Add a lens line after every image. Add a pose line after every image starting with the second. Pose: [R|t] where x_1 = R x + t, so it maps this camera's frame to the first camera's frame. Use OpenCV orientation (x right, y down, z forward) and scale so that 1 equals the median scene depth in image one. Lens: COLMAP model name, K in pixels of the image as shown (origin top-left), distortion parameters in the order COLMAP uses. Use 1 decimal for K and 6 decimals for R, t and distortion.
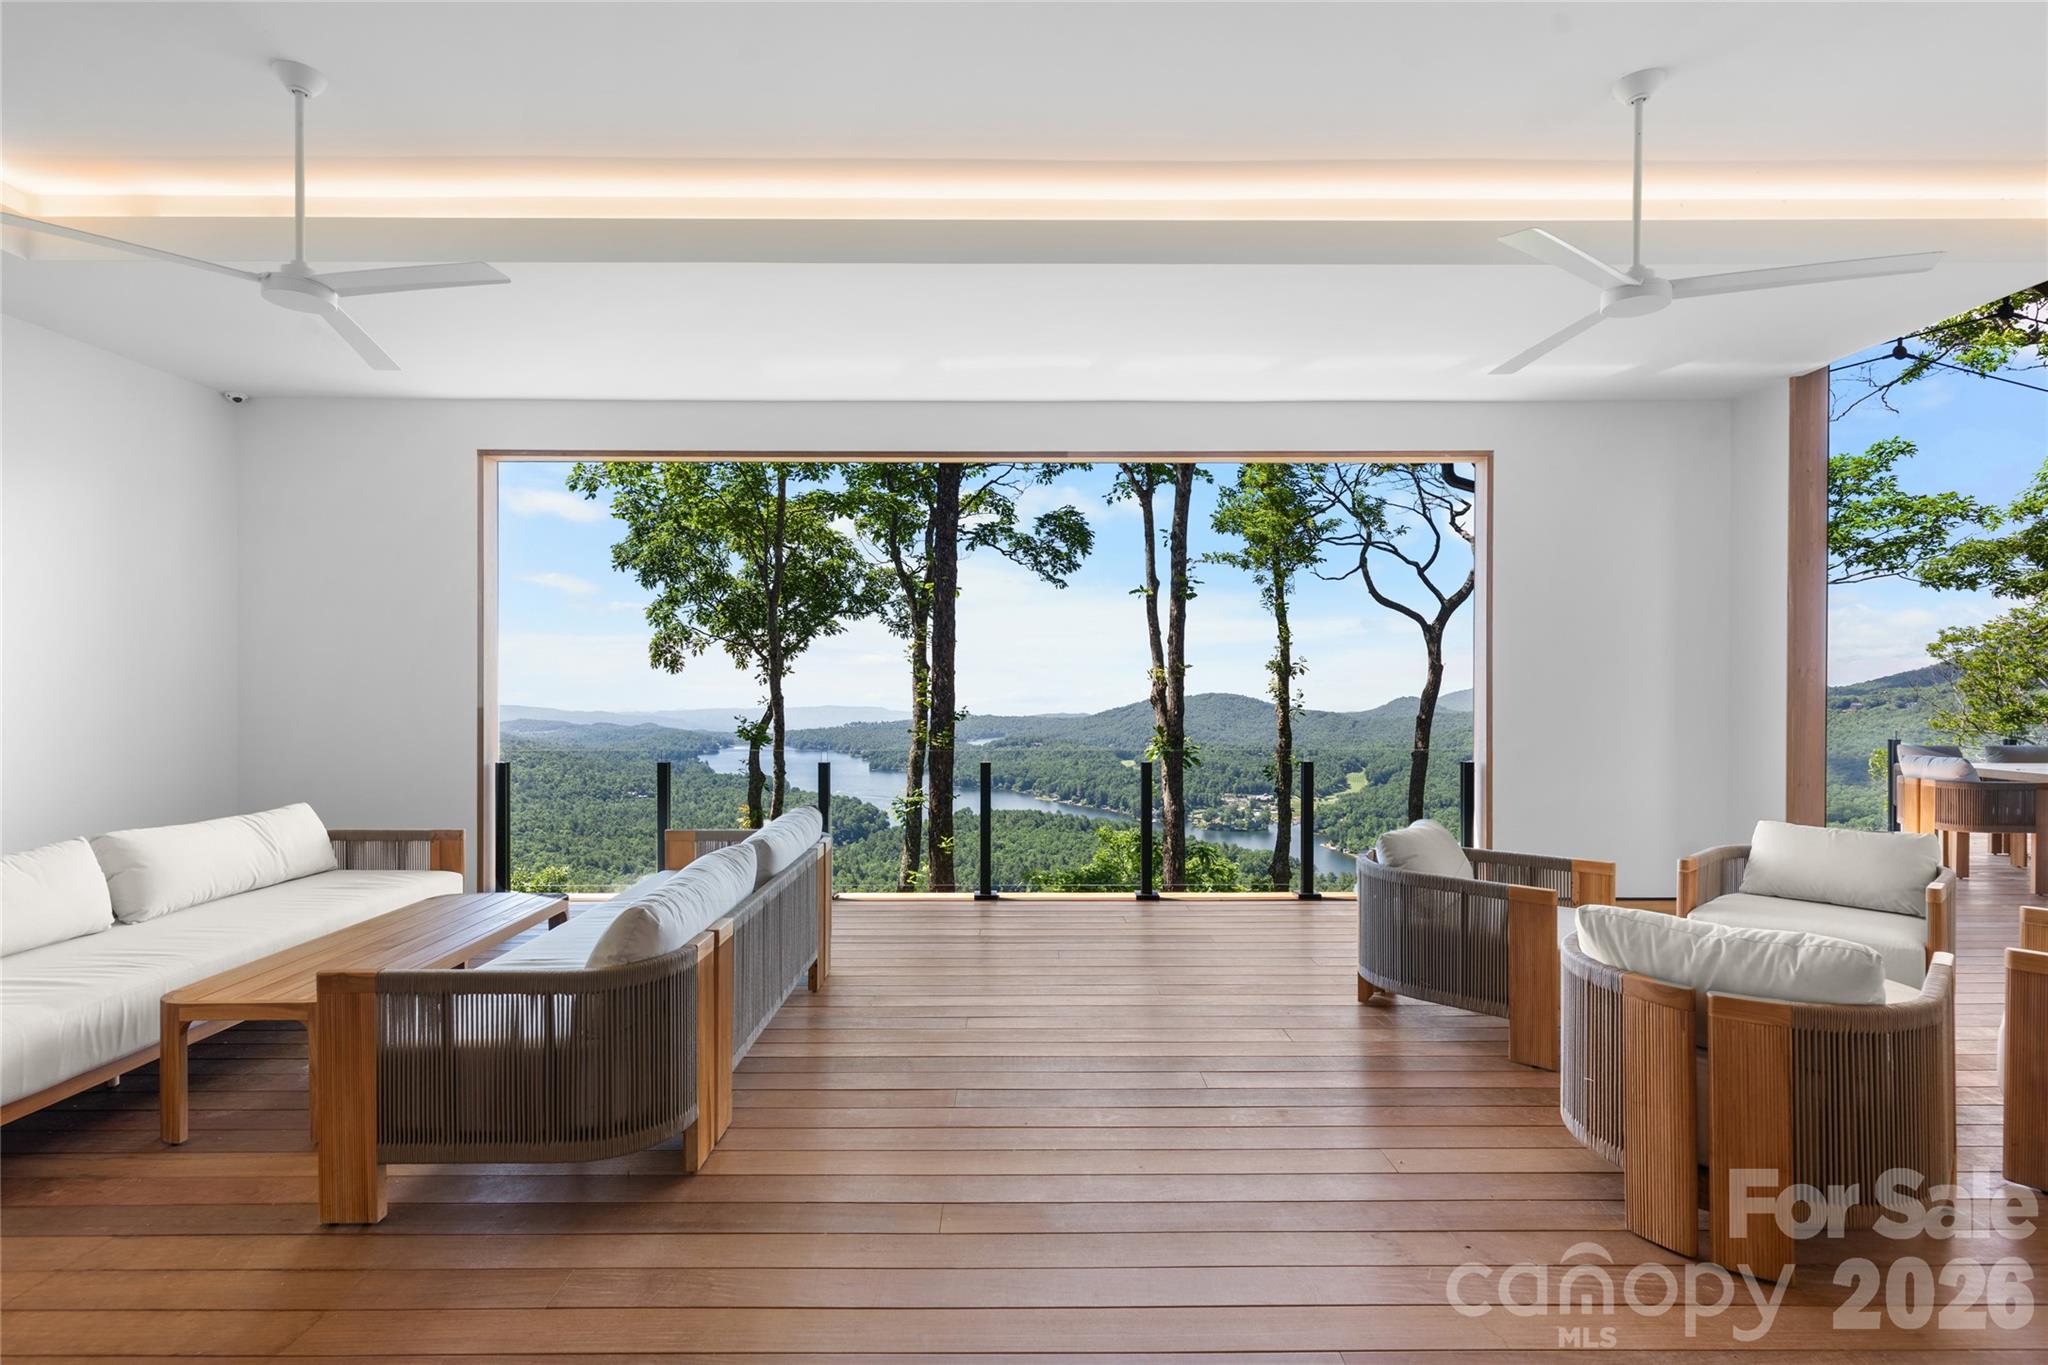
lens RADIAL K [[978.7, 0, 1026.0], [0, 978.7, 681.3], [0, 0, 1]] dist [0.001145, 0.000151]
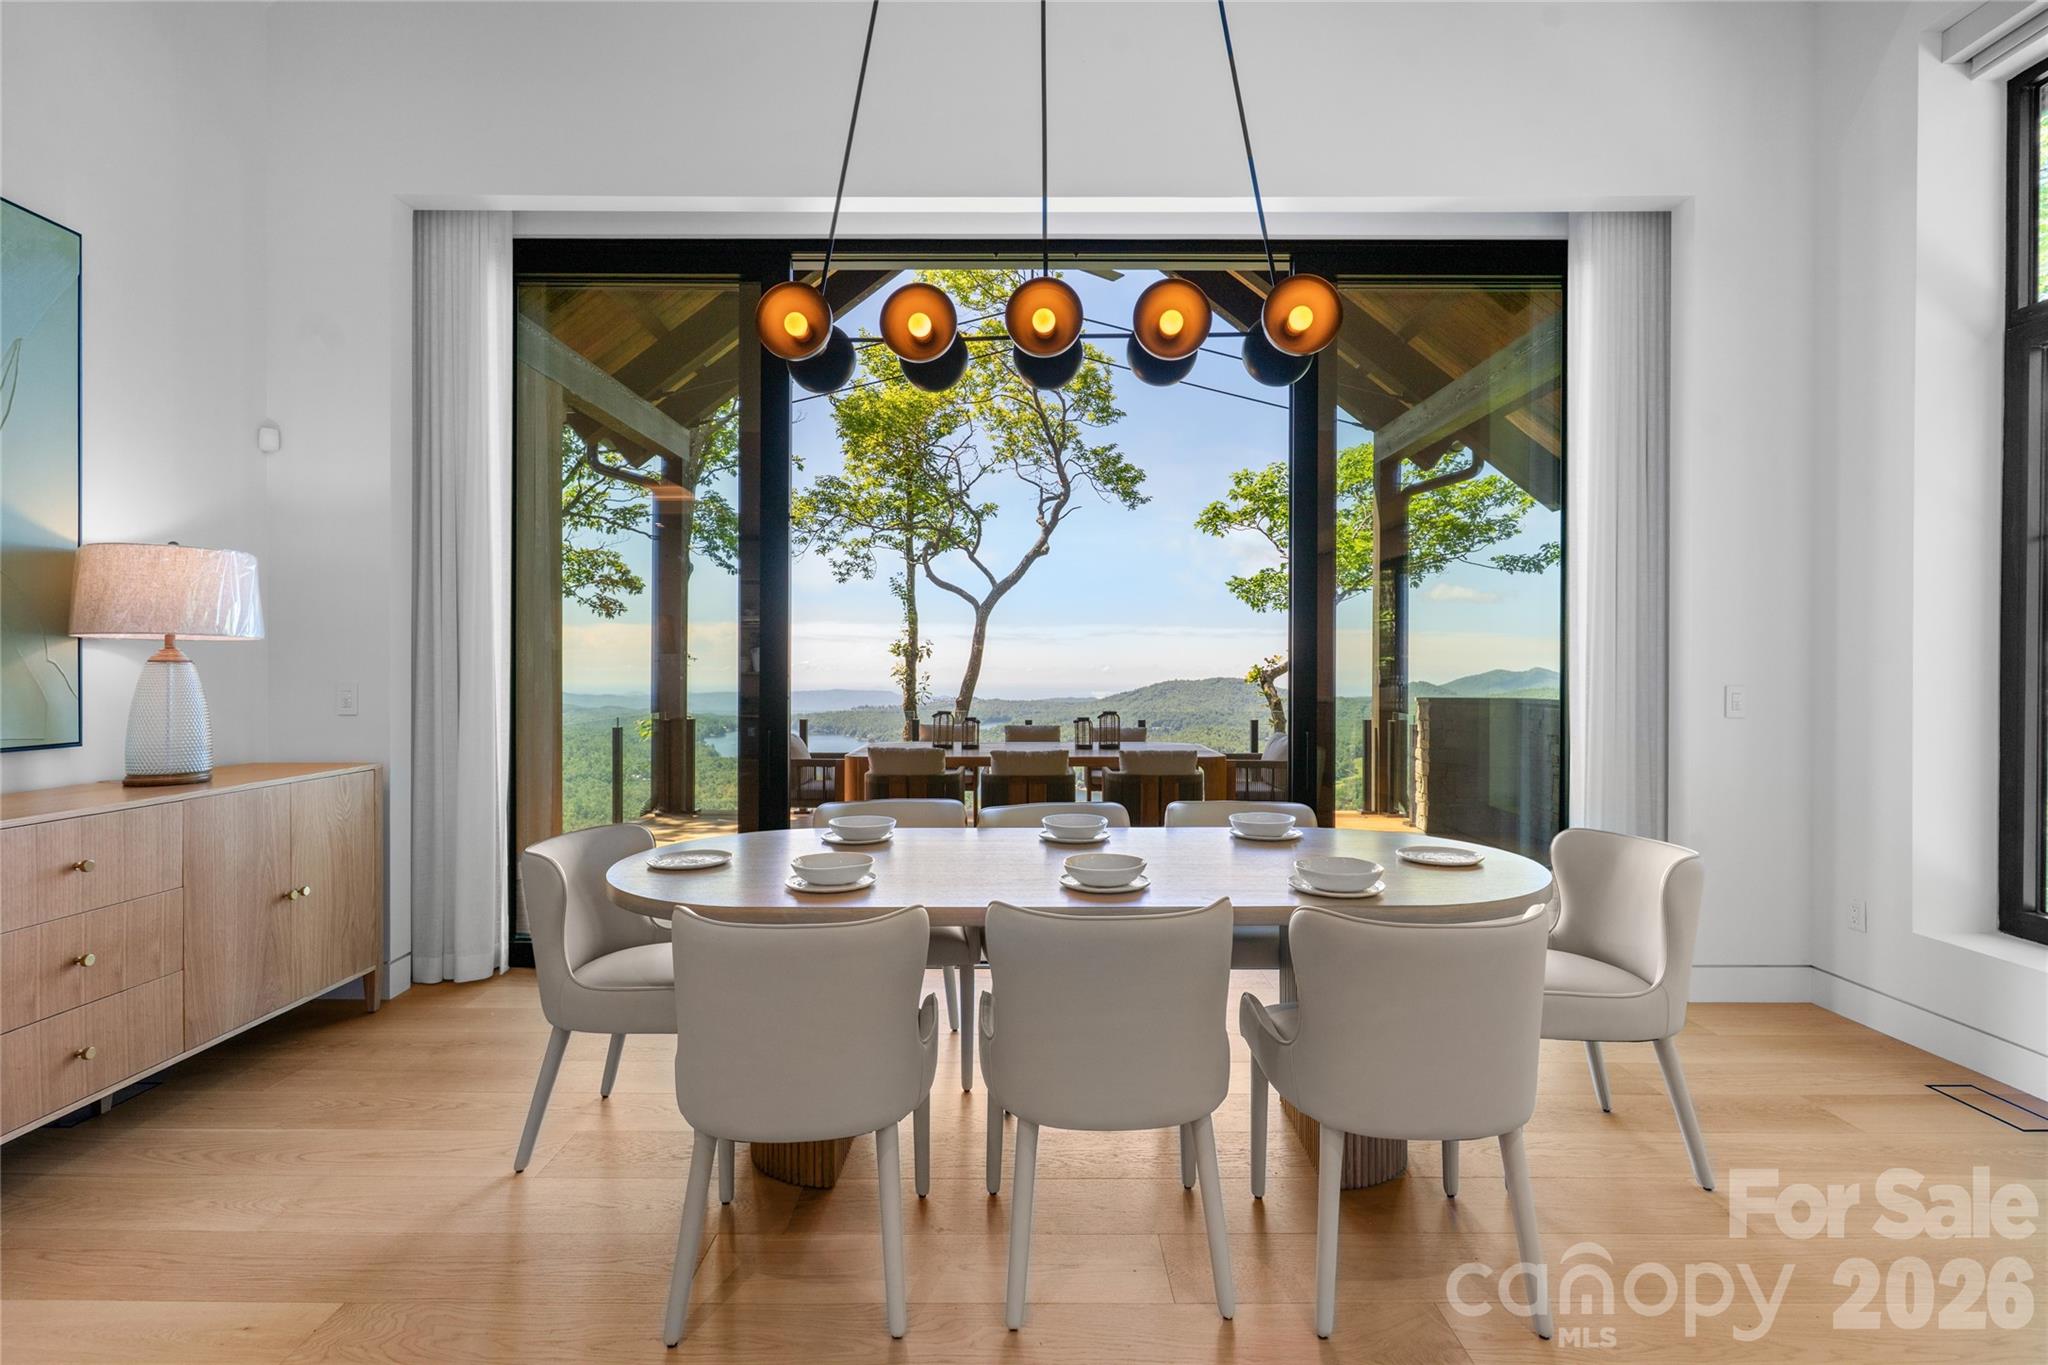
lens RADIAL K [[982.7, 0, 1019.8], [0, 982.7, 665.0], [0, 0, 1]] dist [0.003238, 0.000579]
pose [[0.999847, 0.002628, -0.017321, 0.332615], [-0.002640, 0.999996, -0.000648, 0.000873], [0.017319, 0.000694, 0.999850, -0.014180]]
